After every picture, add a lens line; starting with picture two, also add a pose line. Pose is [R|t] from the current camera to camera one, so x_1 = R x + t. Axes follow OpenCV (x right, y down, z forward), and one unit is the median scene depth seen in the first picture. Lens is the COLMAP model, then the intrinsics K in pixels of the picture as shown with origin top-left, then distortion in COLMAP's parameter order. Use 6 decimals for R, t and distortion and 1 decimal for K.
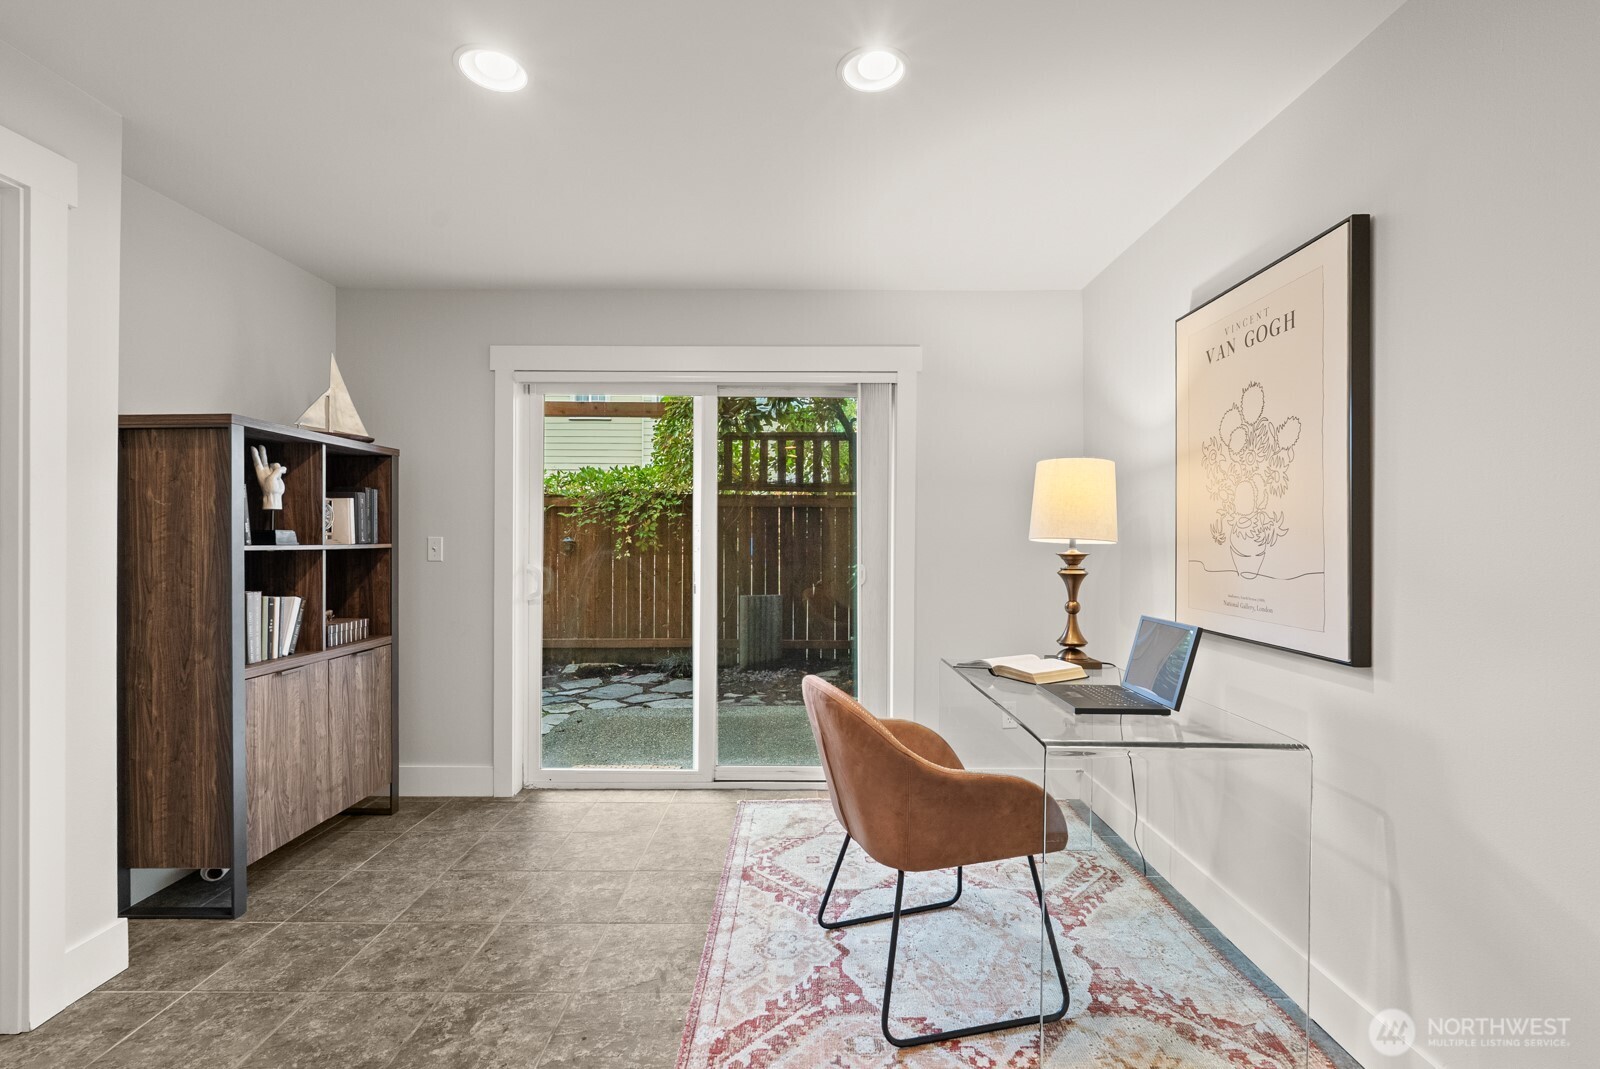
lens RADIAL K [[718.5, 0, 807.5], [0, 718.5, 536.2], [0, 0, 1]] dist [-0.000813, 0.000259]
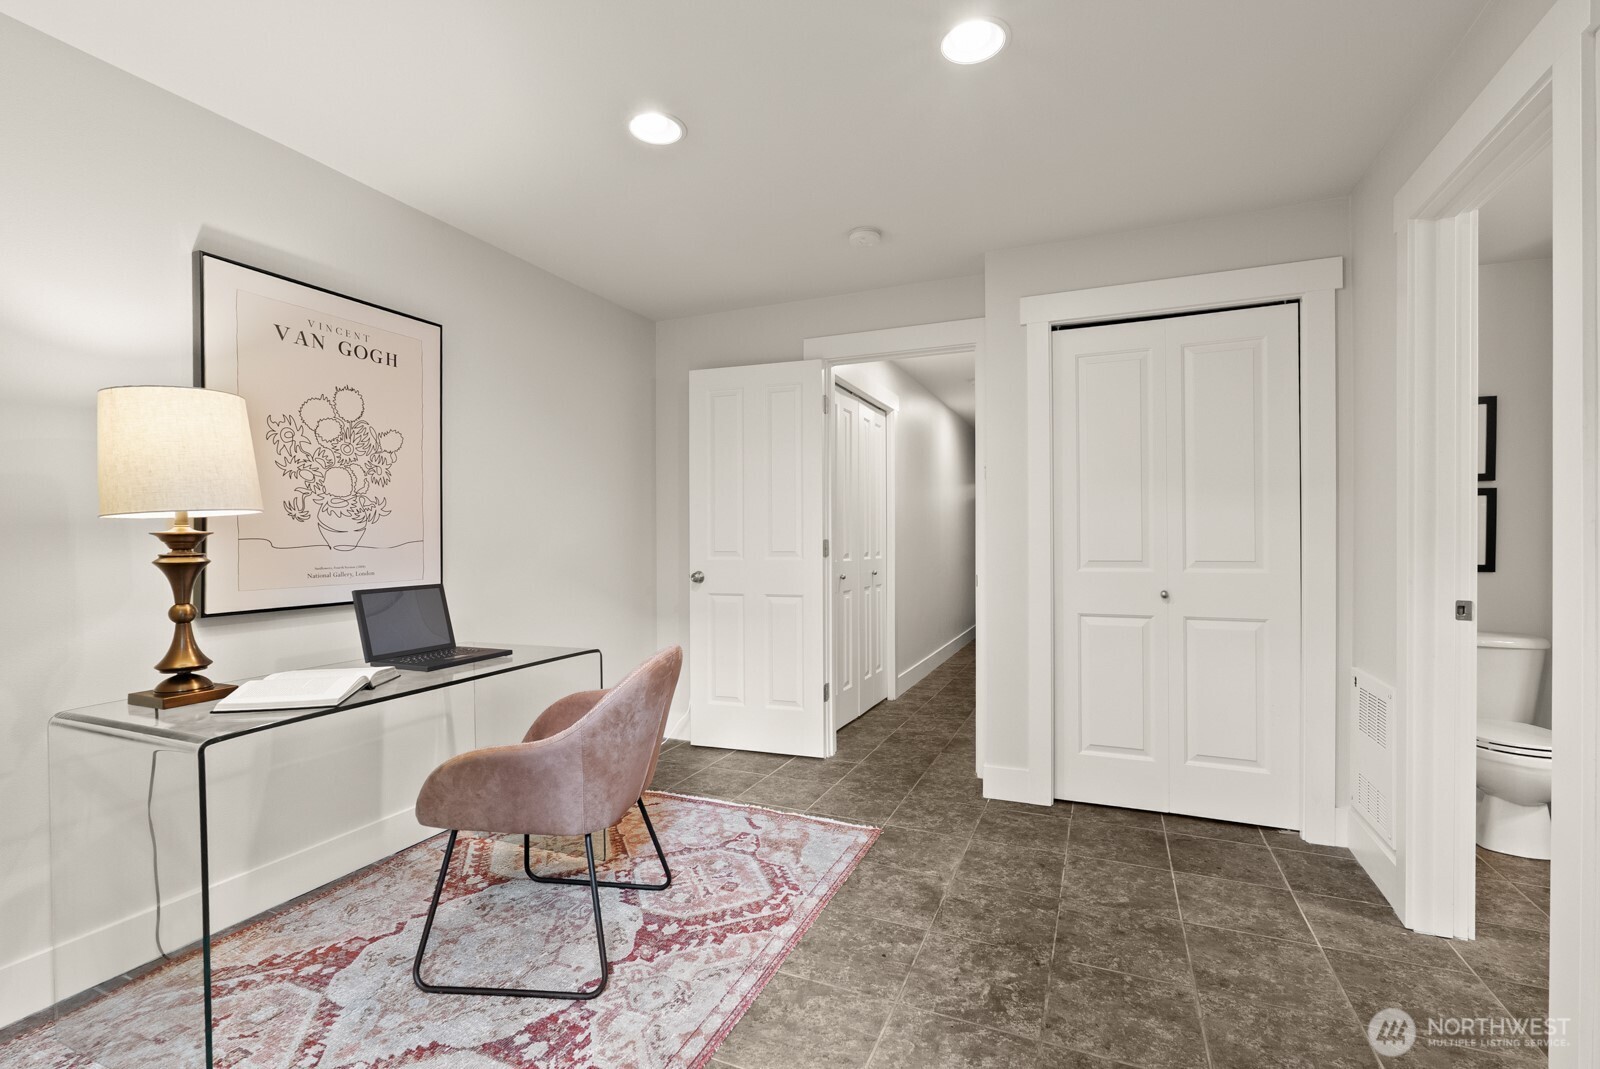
lens RADIAL K [[718.5, 0, 803.8], [0, 718.5, 540.0], [0, 0, 1]] dist [-0.000813, 0.000259]
pose [[-0.918051, -0.002617, 0.396454, -0.555785], [-0.001298, 0.999993, 0.003595, 0.036752], [-0.396460, 0.002785, -0.918048, 1.806374]]
